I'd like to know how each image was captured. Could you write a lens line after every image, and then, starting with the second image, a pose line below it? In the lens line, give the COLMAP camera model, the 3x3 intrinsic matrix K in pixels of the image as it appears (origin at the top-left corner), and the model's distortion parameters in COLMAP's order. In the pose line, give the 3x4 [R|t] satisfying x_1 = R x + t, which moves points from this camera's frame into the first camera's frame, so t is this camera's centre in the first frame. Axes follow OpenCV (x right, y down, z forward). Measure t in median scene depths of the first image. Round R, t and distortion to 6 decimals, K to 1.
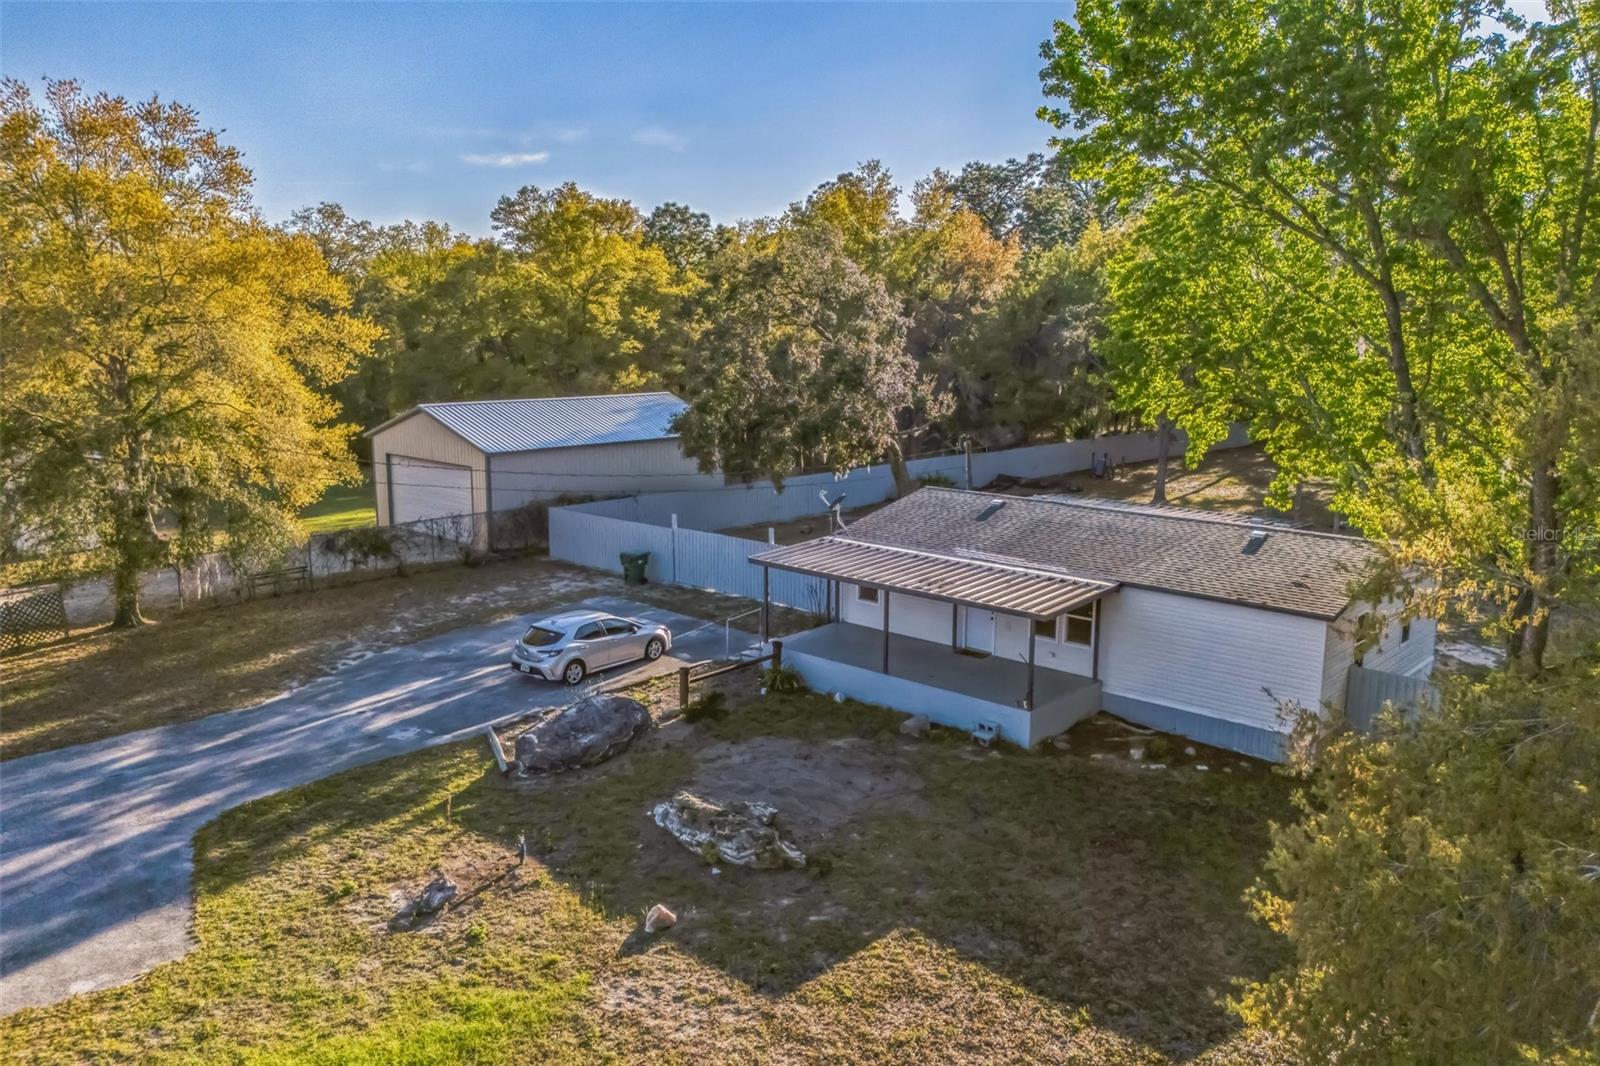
lens RADIAL K [[1211.1, 0, 791.3], [0, 1211.1, 507.1], [0, 0, 1]] dist [0.115225, -0.165421]
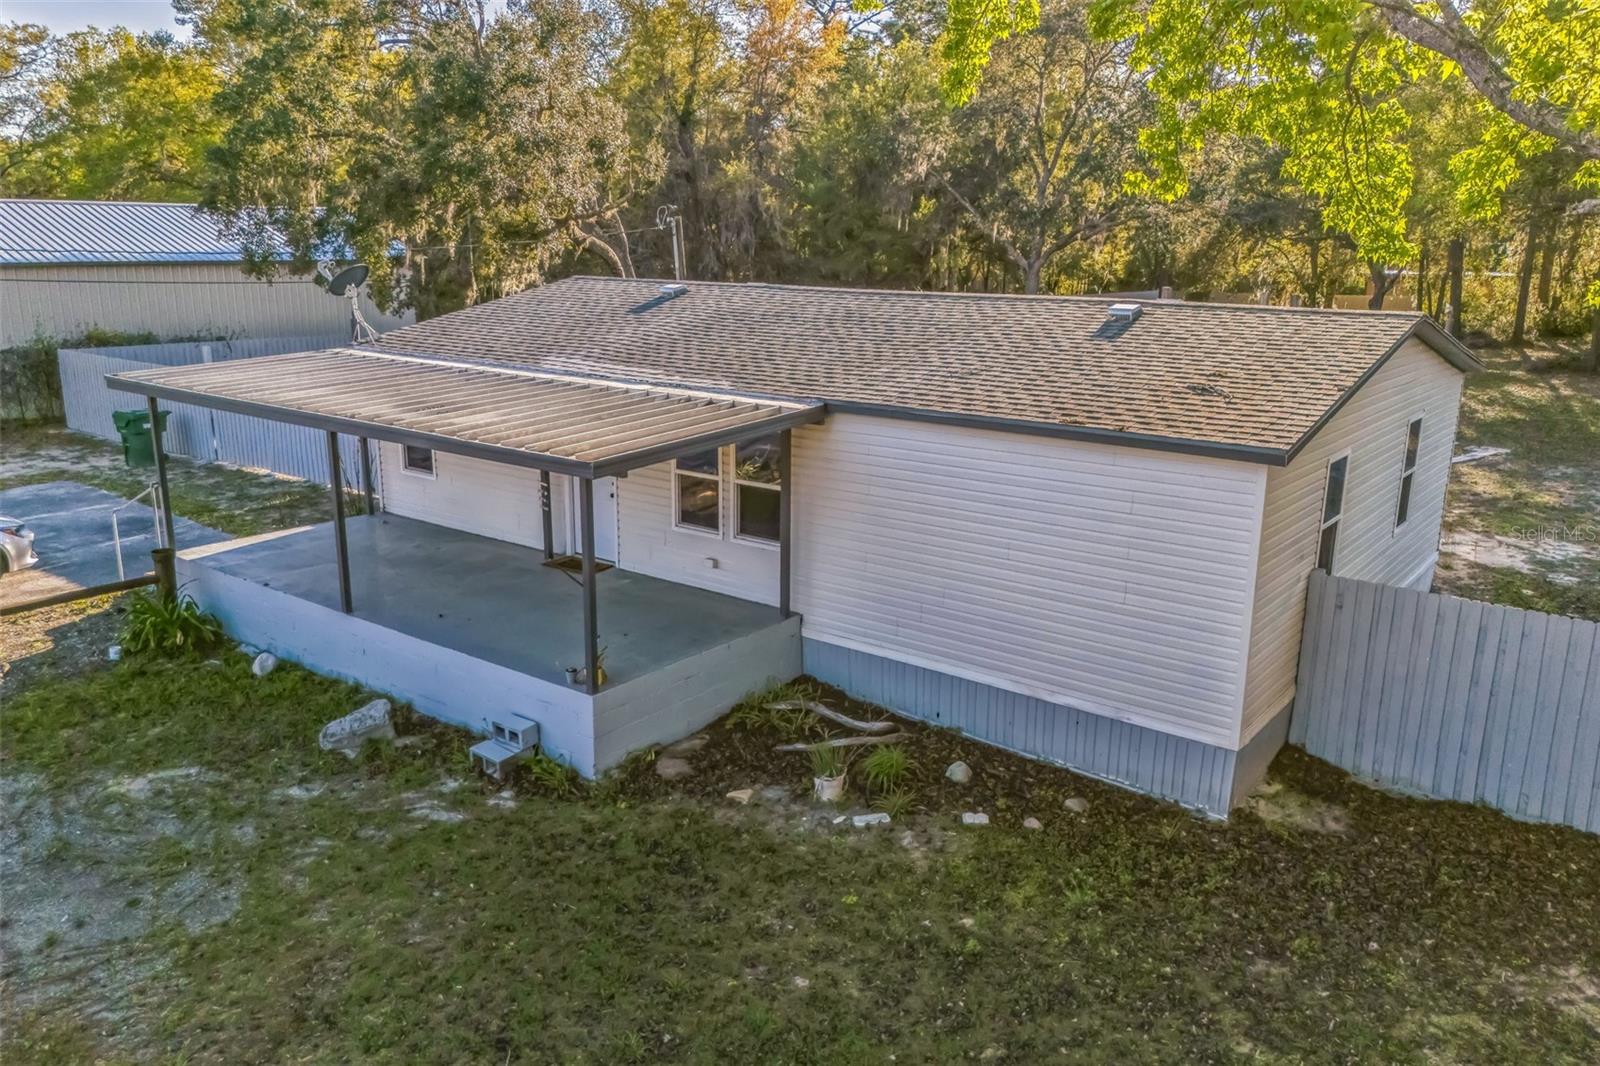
lens RADIAL K [[1211.1, 0, 791.3], [0, 1211.1, 507.1], [0, 0, 1]] dist [0.115225, -0.165421]
pose [[0.997665, -0.015367, 0.066550, 0.229228], [0.010825, 0.997621, 0.068082, 0.070809], [-0.067437, -0.067203, 0.995458, 0.553755]]
